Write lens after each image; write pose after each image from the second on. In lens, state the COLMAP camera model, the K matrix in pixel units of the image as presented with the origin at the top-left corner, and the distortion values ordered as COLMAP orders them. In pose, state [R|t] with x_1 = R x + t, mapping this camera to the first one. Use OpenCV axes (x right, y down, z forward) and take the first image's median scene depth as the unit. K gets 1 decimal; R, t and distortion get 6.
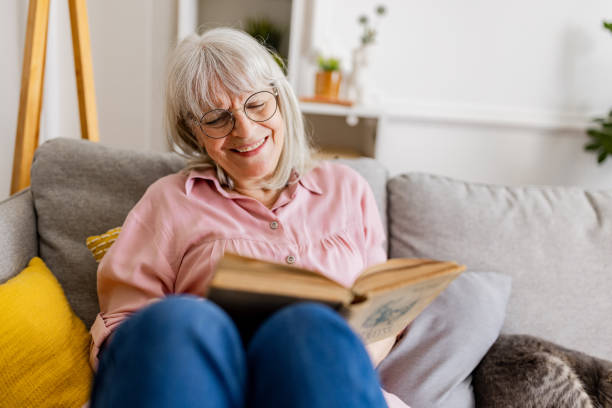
lens RADIAL K [[578.9, 0, 313.8], [0, 578.9, 196.1], [0, 0, 1]] dist [0.016290, 0.016337]
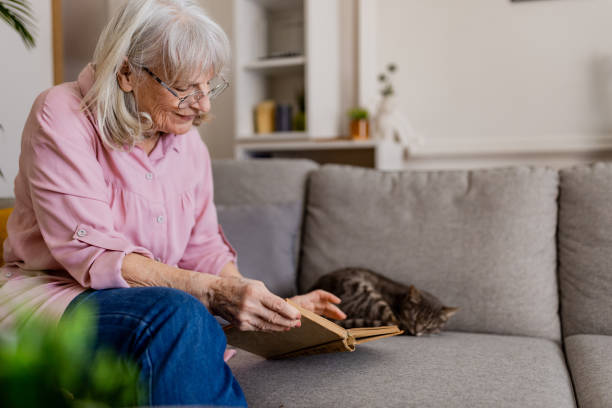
lens RADIAL K [[560.3, 0, 314.1], [0, 560.3, 202.0], [0, 0, 1]] dist [0.009387, 0.002734]
pose [[0.893192, -0.067897, -0.444521, 0.736050], [-0.014293, 0.983749, -0.178978, 0.282571], [0.449449, 0.166215, 0.877706, -0.146125]]
